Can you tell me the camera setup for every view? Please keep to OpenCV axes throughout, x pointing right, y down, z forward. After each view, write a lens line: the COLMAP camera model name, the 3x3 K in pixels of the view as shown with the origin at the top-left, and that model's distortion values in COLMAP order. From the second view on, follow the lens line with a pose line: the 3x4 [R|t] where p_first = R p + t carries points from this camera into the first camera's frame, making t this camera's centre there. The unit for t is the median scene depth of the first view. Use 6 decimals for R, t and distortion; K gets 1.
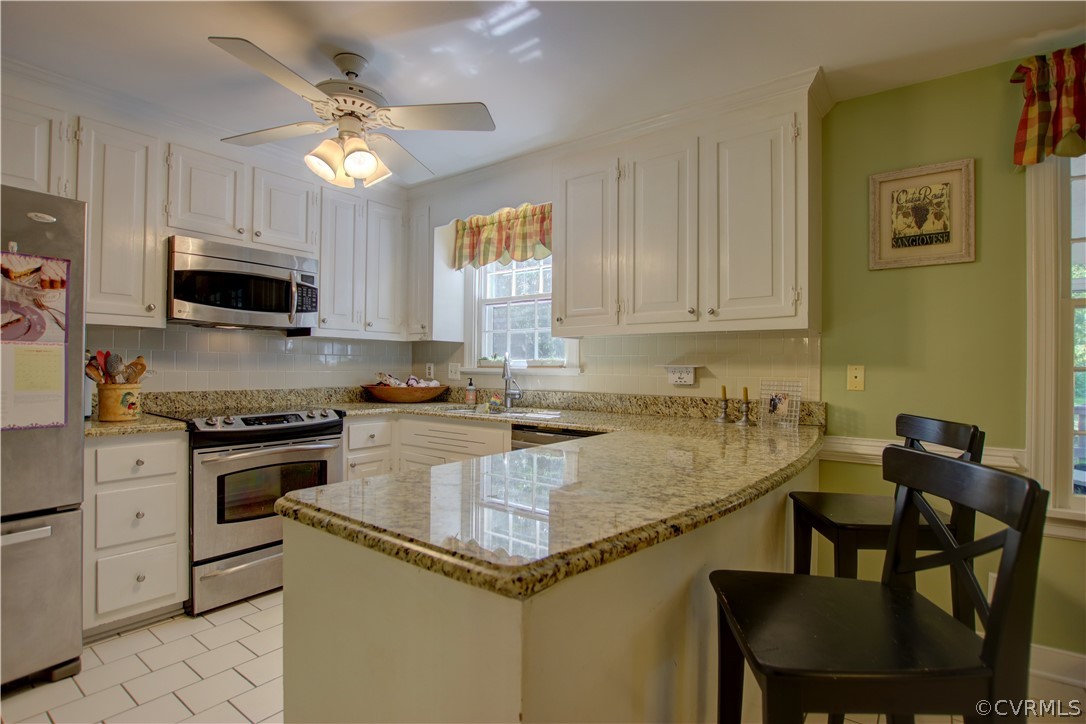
lens RADIAL K [[523.9, 0, 539.8], [0, 523.9, 365.4], [0, 0, 1]] dist [-0.020266, 0.001018]
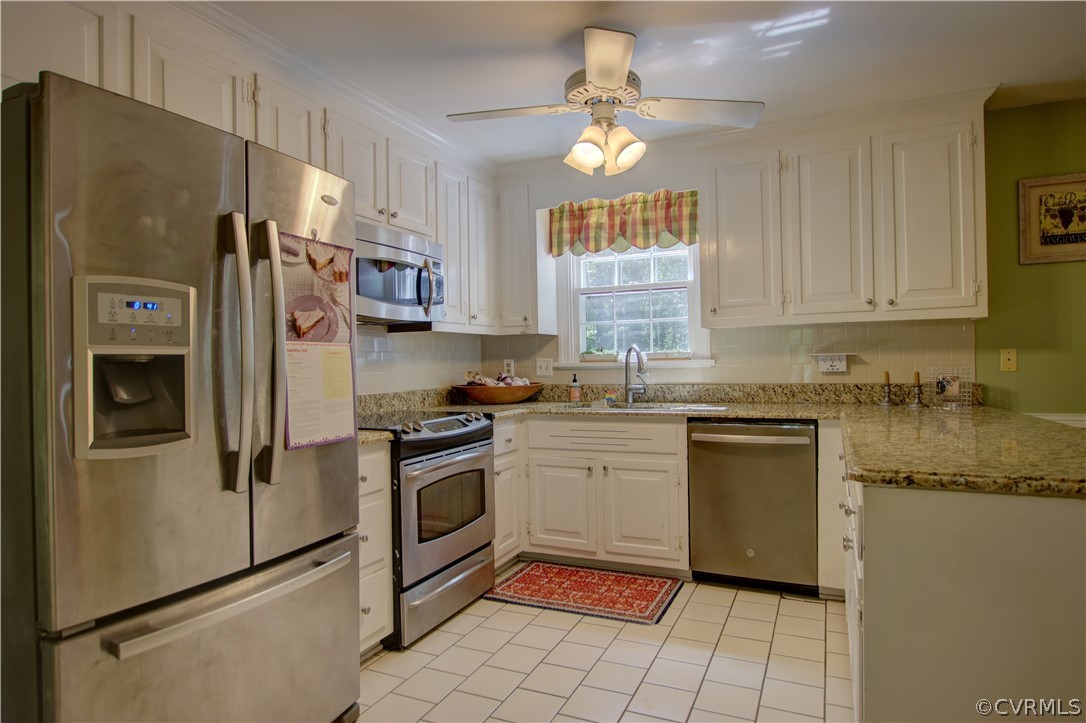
lens RADIAL K [[617.9, 0, 541.1], [0, 617.9, 364.9], [0, 0, 1]] dist [-0.011090, 0.001755]
pose [[0.976646, -0.028648, 0.212937, -0.583625], [0.027055, 0.999580, 0.010390, -0.006246], [-0.213145, -0.004386, 0.977011, -0.071270]]
